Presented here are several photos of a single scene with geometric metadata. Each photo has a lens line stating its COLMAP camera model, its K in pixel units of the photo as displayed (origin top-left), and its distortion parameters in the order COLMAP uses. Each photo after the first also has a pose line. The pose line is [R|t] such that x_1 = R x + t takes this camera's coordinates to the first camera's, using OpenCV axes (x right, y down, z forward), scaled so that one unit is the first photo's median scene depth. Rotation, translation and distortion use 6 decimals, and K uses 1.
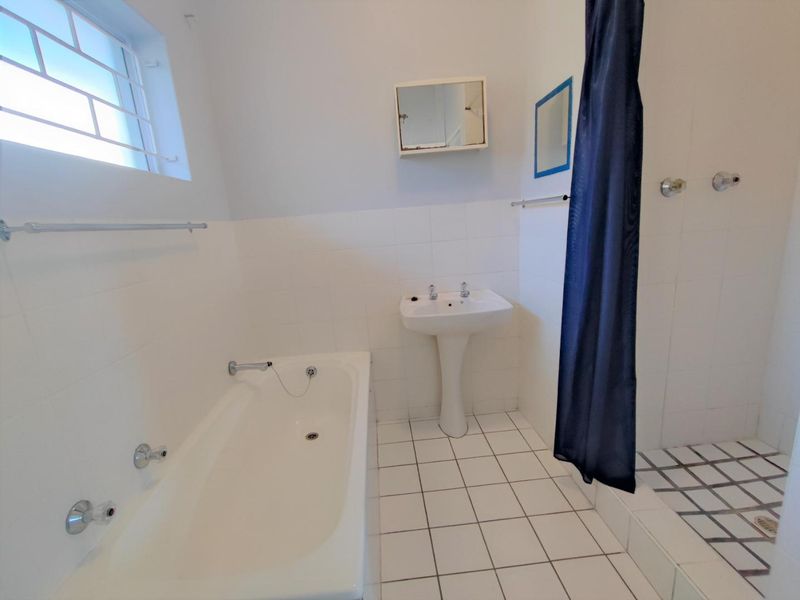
lens RADIAL K [[363.1, 0, 399.2], [0, 363.1, 301.5], [0, 0, 1]] dist [-0.001132, 0.000957]
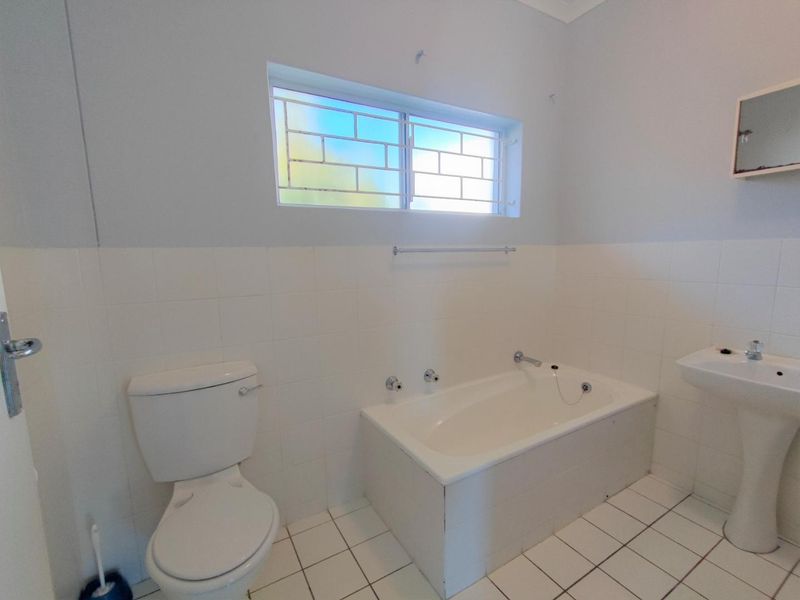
lens RADIAL K [[363.1, 0, 400.3], [0, 363.1, 301.1], [0, 0, 1]] dist [-0.001132, 0.000957]
pose [[0.456967, 0.180858, -0.870903, 0.447998], [-0.211123, 0.973184, 0.091321, -0.041997], [0.864065, 0.142137, 0.482896, -0.032509]]
